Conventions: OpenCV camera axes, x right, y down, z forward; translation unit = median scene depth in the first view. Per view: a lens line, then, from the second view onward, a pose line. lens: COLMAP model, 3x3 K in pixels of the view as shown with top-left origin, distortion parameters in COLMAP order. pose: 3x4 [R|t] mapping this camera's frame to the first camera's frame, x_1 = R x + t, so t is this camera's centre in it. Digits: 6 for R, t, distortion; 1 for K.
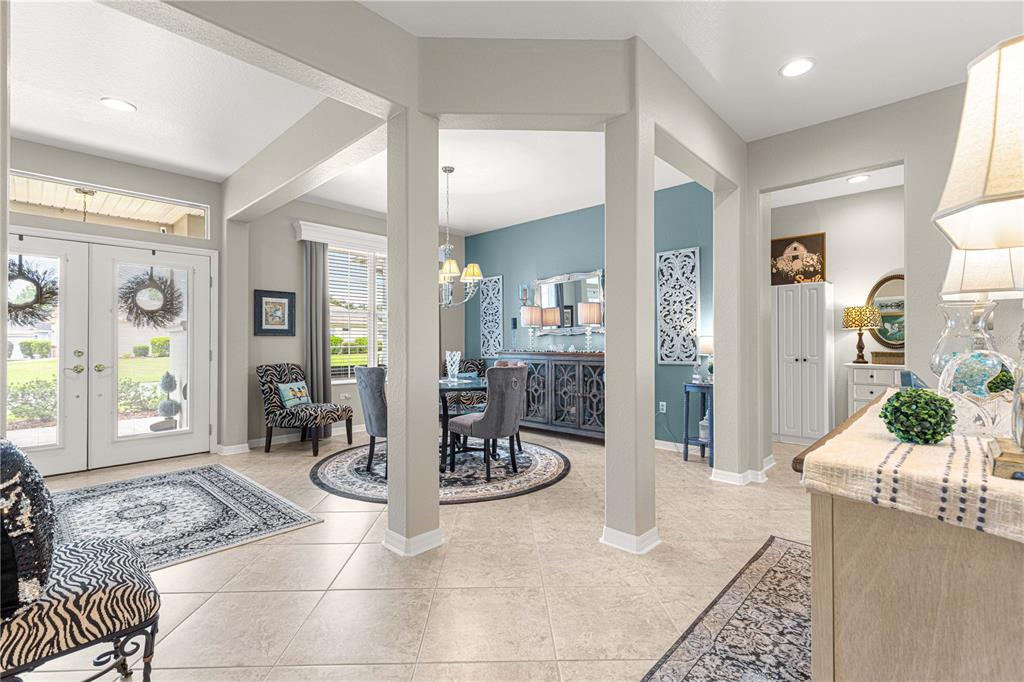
lens RADIAL K [[457.6, 0, 512.0], [0, 457.6, 341.0], [0, 0, 1]] dist [0.001760, -0.000102]
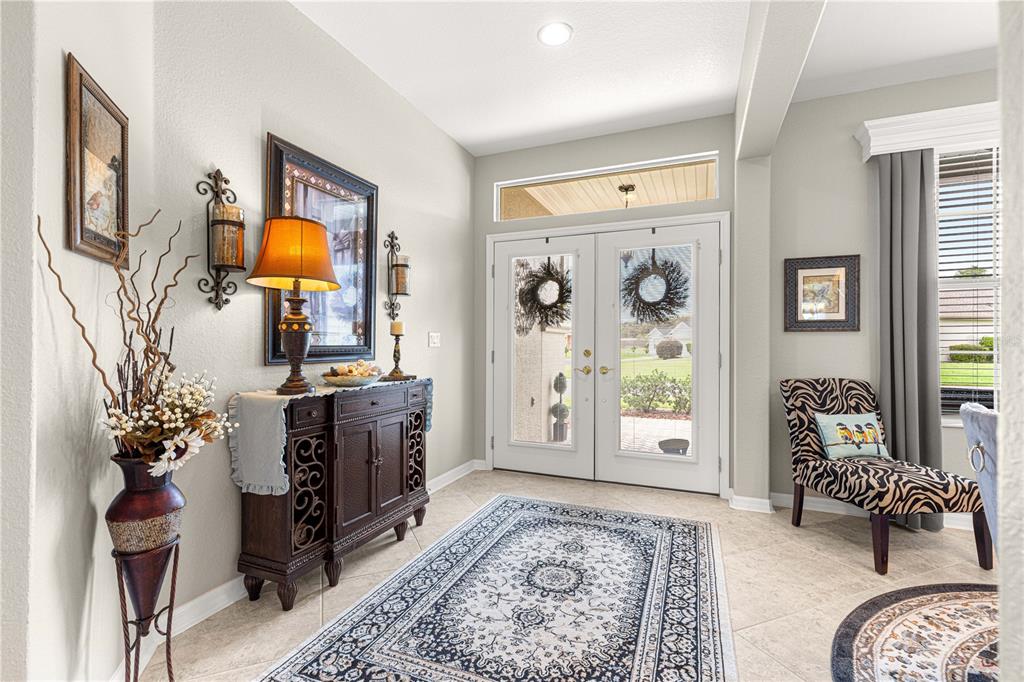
lens RADIAL K [[458.7, 0, 512.0], [0, 458.7, 341.0], [0, 0, 1]] dist [0.002842, -0.000126]
pose [[0.356497, -0.003444, -0.934290, -0.107675], [-0.000950, 0.999991, -0.004049, 0.004991], [0.934296, 0.002331, 0.356491, 0.447883]]
